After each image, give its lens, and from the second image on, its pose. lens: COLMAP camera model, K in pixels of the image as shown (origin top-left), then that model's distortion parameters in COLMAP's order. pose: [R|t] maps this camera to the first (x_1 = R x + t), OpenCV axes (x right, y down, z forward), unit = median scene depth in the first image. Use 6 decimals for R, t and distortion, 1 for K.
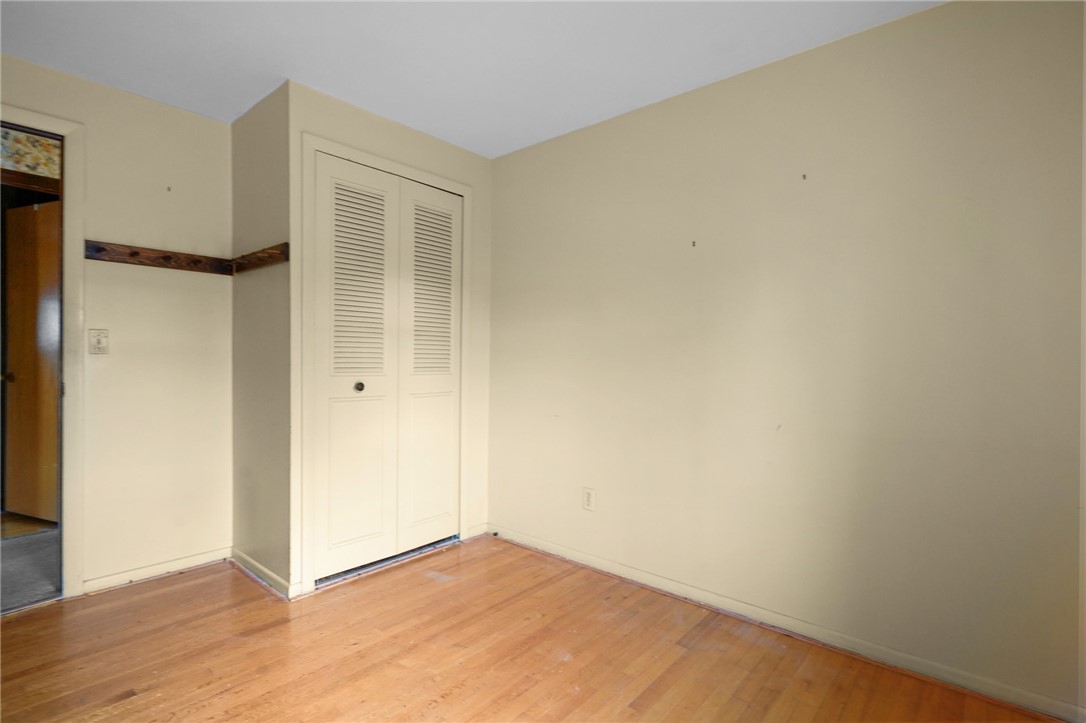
lens RADIAL K [[524.3, 0, 543.9], [0, 524.3, 364.5], [0, 0, 1]] dist [0.024411, -0.000045]
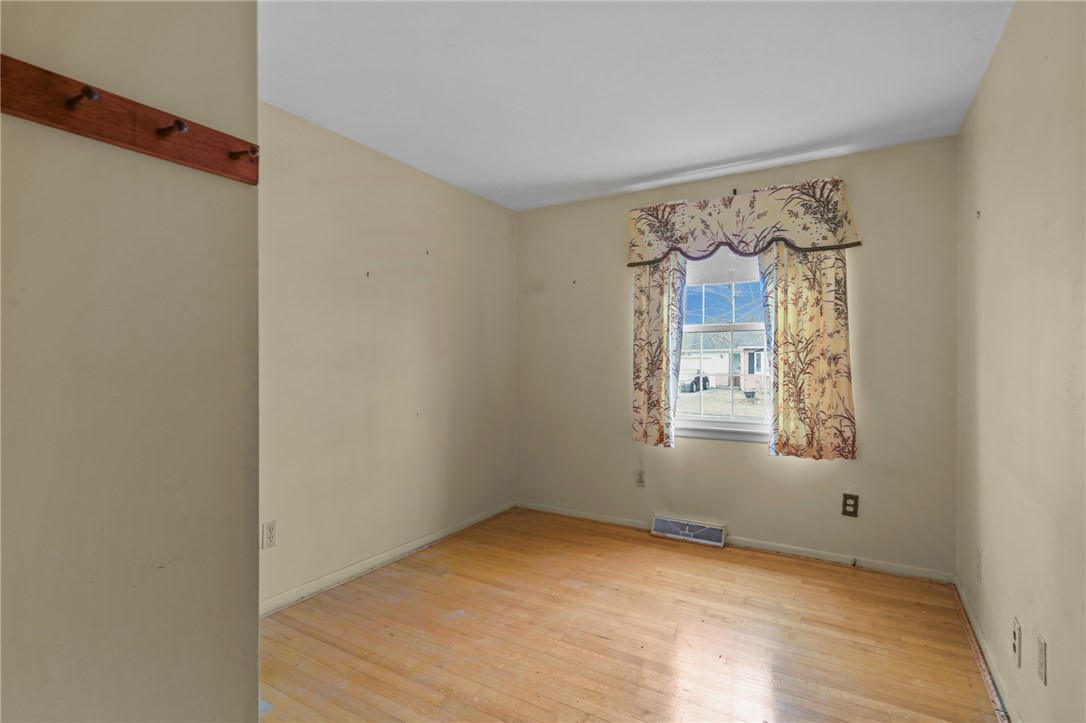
lens RADIAL K [[530.3, 0, 538.5], [0, 530.3, 352.3], [0, 0, 1]] dist [-0.074023, 0.032815]
pose [[-0.163154, 0.005516, 0.986585, -1.167557], [0.013121, 0.999908, -0.003421, -0.049799], [-0.986513, 0.012387, -0.163211, 0.980050]]
